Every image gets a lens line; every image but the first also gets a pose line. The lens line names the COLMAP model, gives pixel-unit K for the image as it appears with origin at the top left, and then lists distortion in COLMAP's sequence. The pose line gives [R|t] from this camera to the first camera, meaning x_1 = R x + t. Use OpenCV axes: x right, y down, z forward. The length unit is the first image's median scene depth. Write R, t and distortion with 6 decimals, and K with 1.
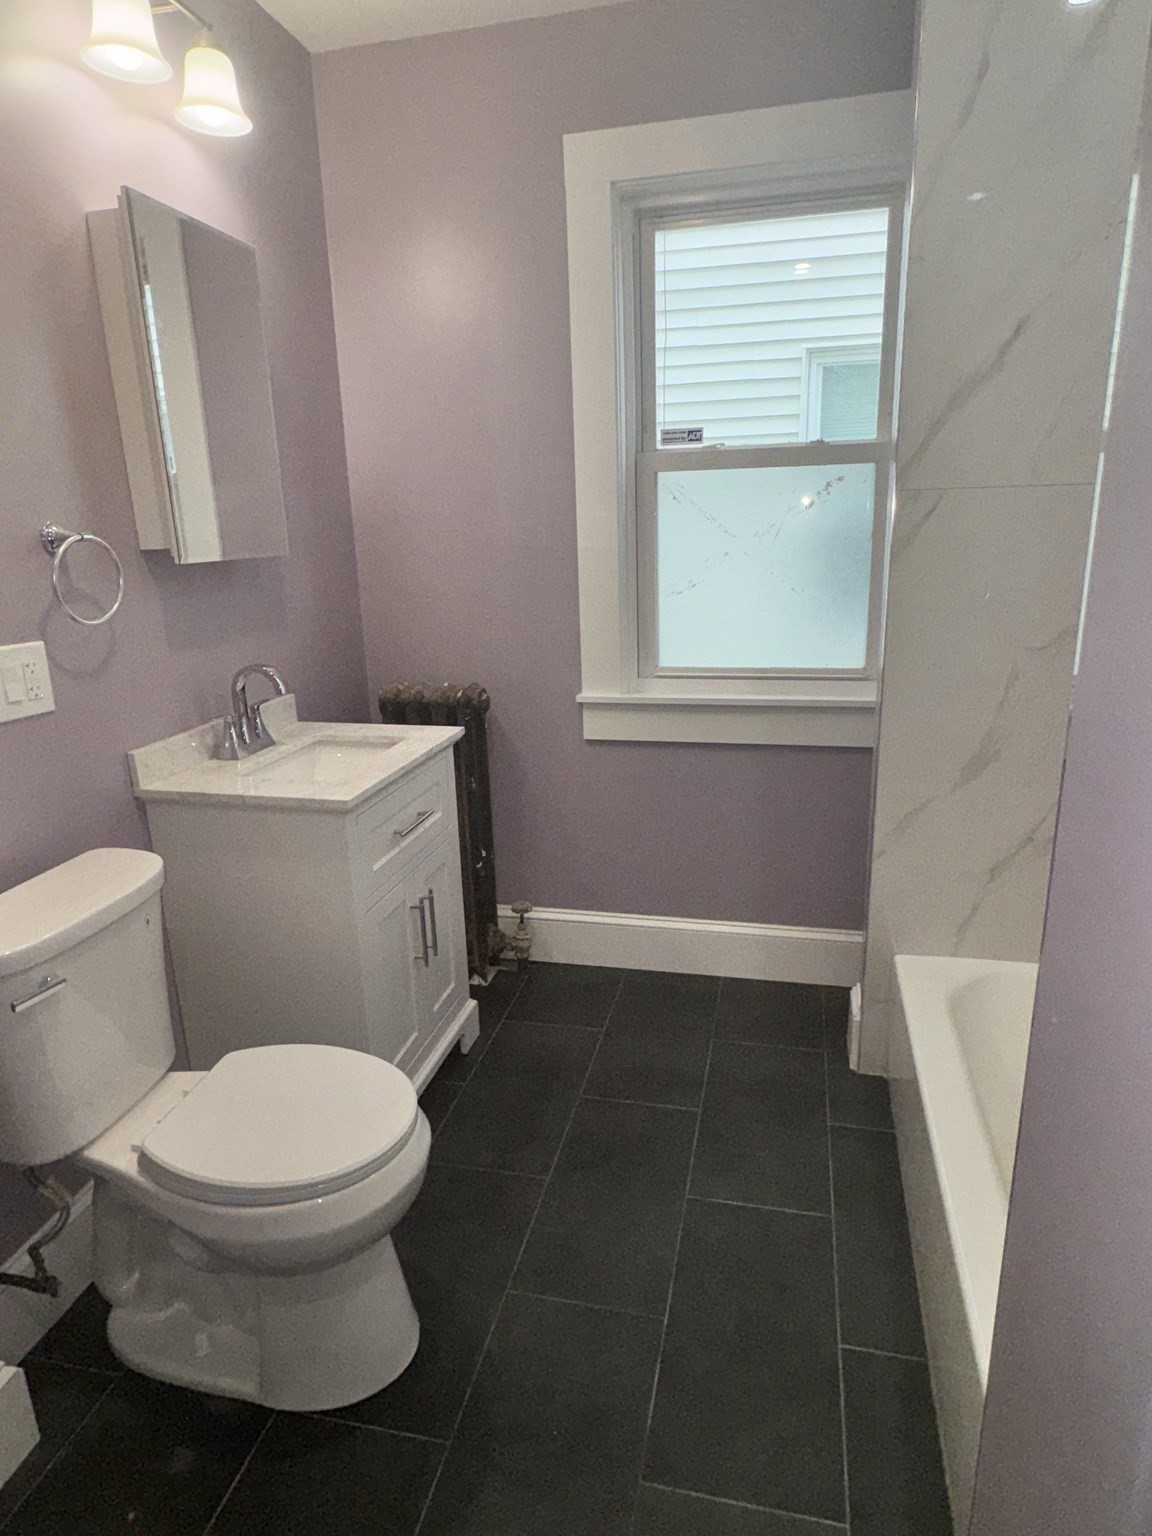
lens RADIAL K [[900.9, 0, 577.8], [0, 900.9, 769.5], [0, 0, 1]] dist [0.003062, 0.000519]
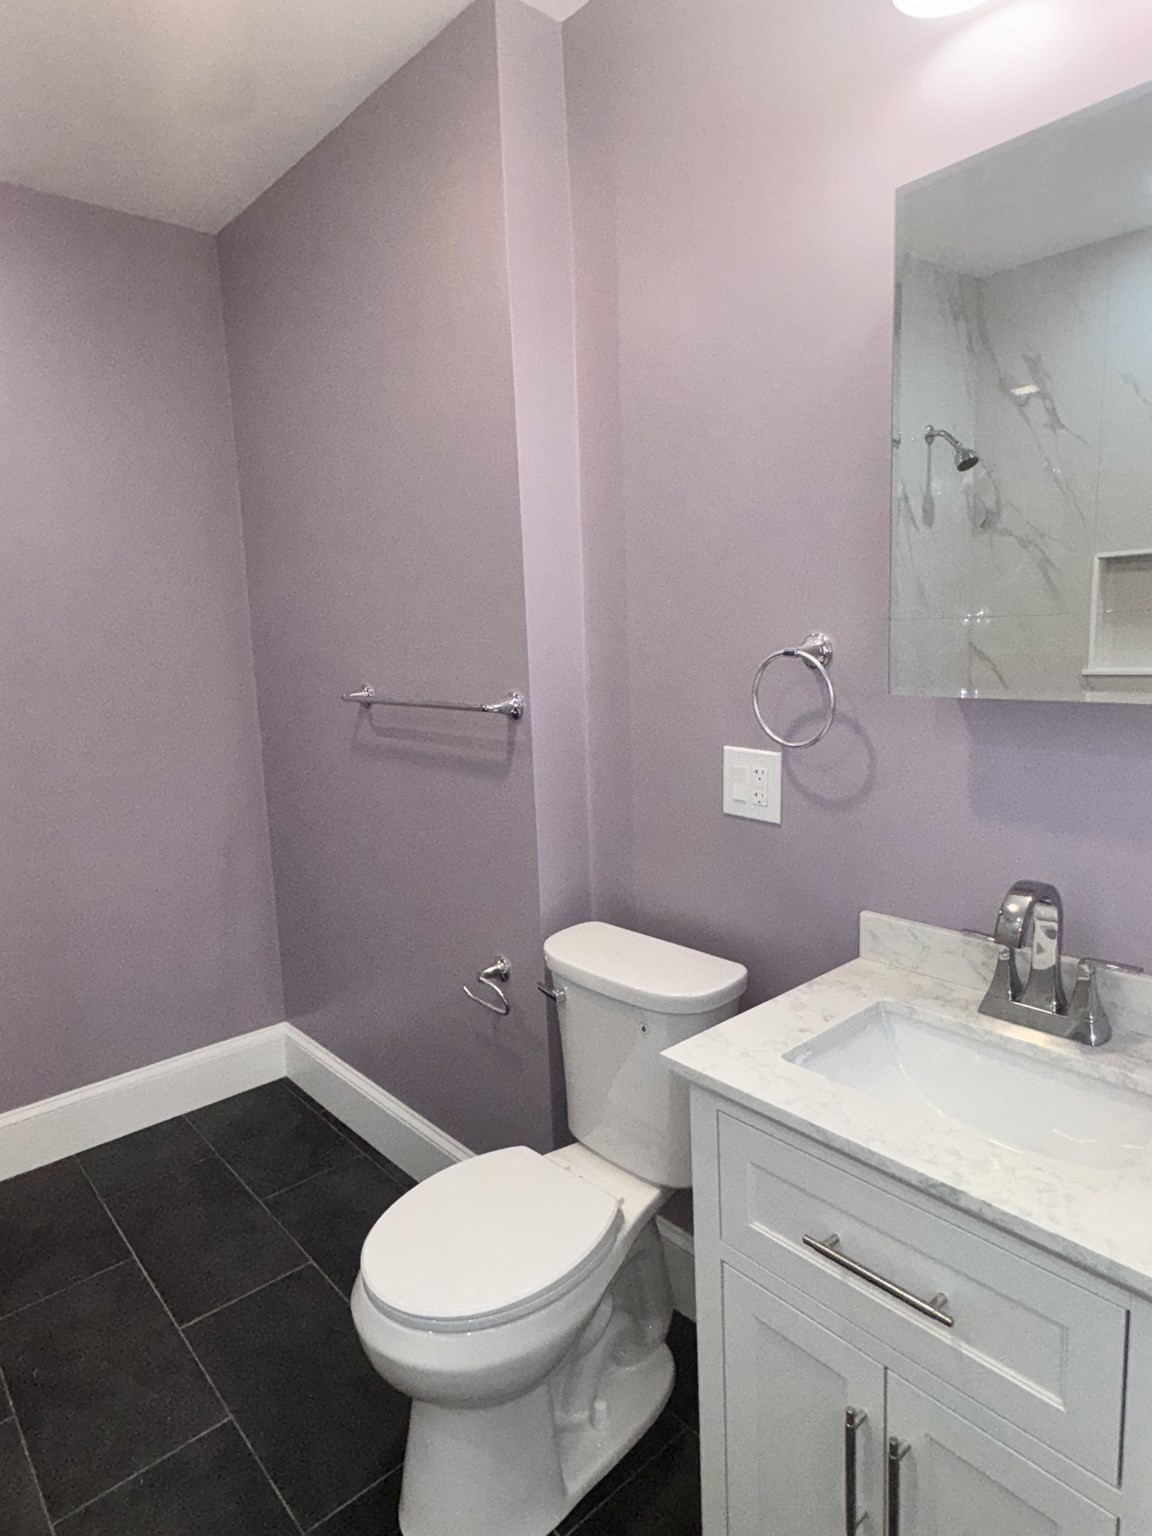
lens RADIAL K [[900.9, 0, 577.5], [0, 900.9, 765.1], [0, 0, 1]] dist [0.003062, 0.000519]
pose [[-0.575764, 0.169465, -0.799861, 0.276946], [-0.168950, 0.932512, 0.319184, -0.359430], [0.799970, 0.318911, -0.508275, 1.180667]]
